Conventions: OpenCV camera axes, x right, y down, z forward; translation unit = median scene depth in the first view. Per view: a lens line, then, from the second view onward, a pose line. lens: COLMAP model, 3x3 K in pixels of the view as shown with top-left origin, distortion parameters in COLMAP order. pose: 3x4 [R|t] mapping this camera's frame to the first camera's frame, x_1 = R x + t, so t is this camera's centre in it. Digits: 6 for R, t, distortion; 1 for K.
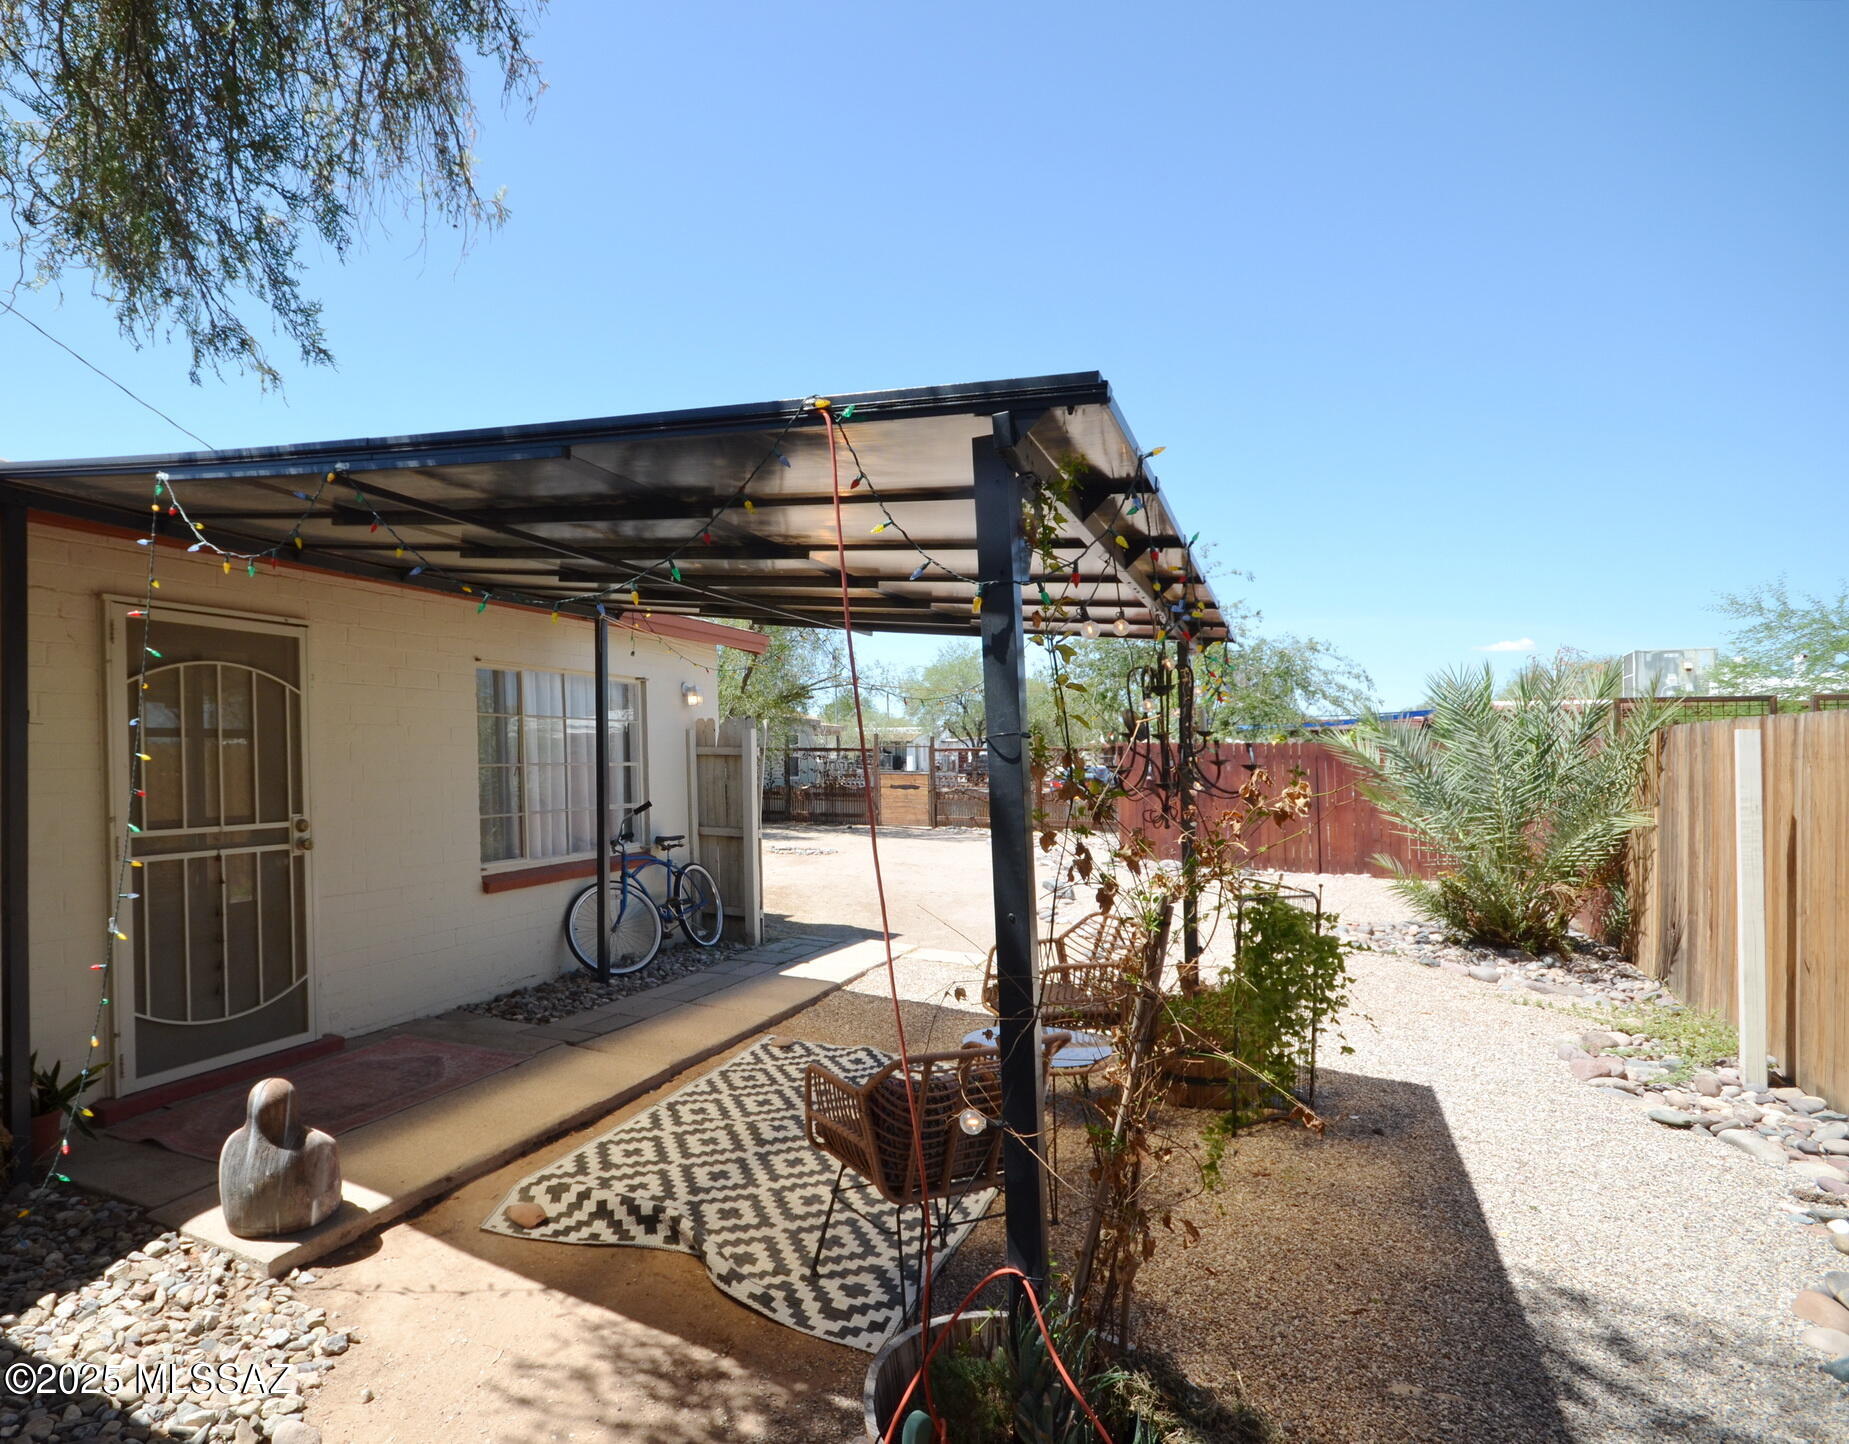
lens RADIAL K [[844.6, 0, 922.1], [0, 844.6, 732.3], [0, 0, 1]] dist [-0.000477, 0.000028]
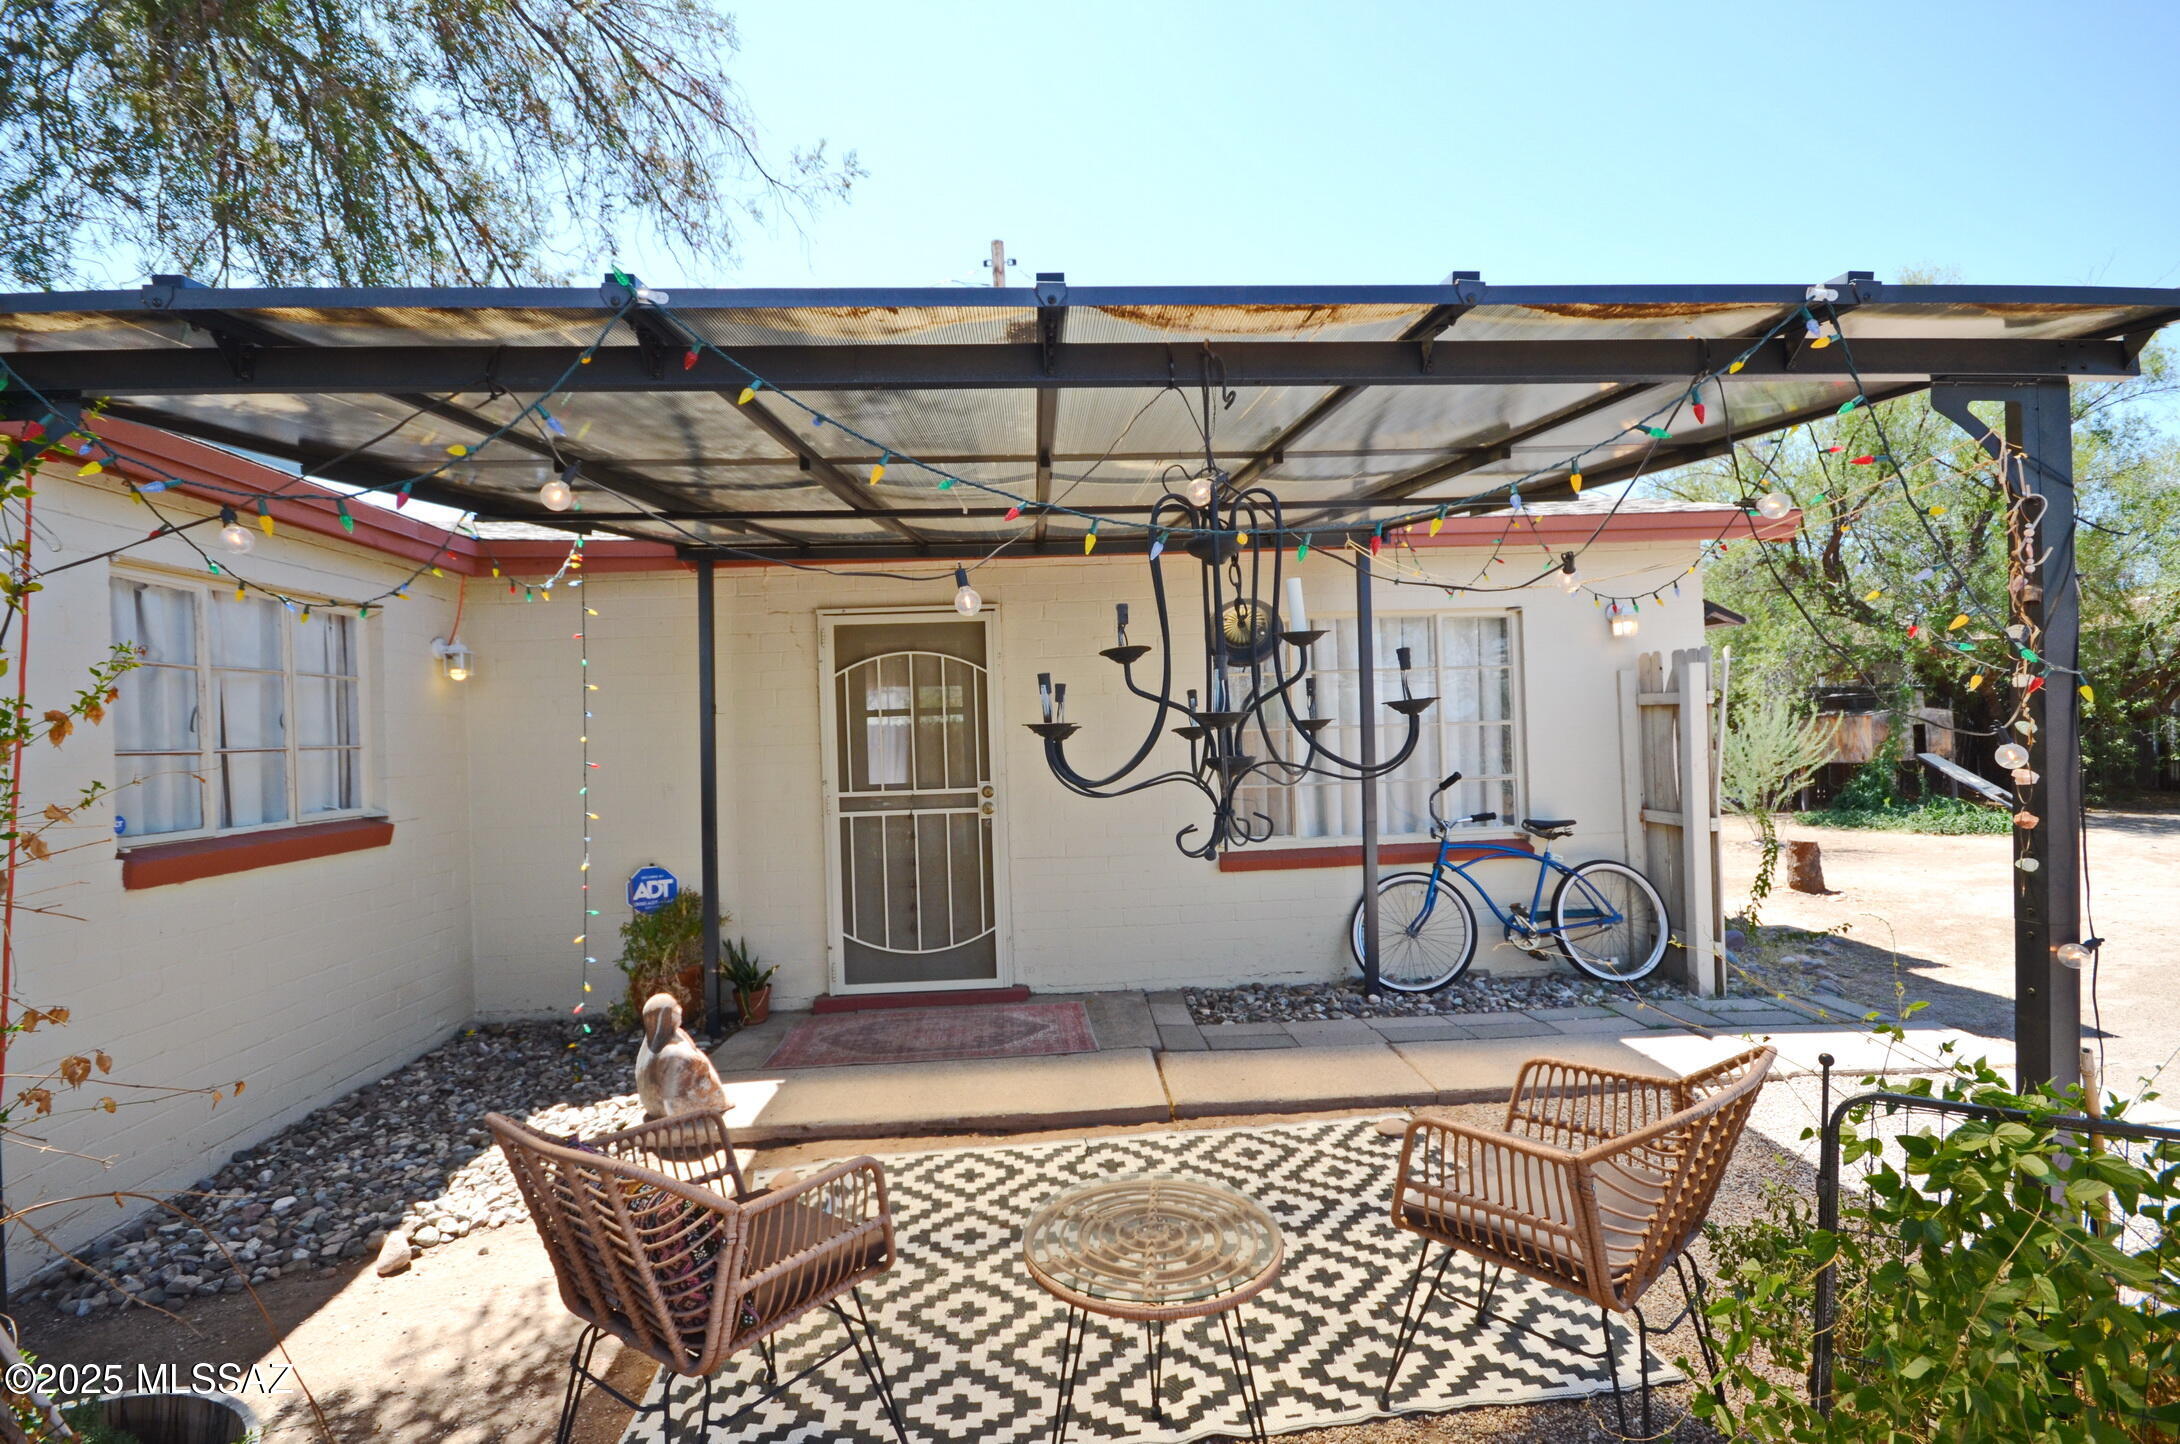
lens RADIAL K [[1005.5, 0, 1084.9], [0, 1005.5, 732.1], [0, 0, 1]] dist [0.002616, -0.018706]
pose [[0.523682, -0.019488, -0.851691, 0.457765], [0.059715, 0.998119, 0.013879, 0.022349], [0.849818, -0.058127, 0.523861, 0.428875]]
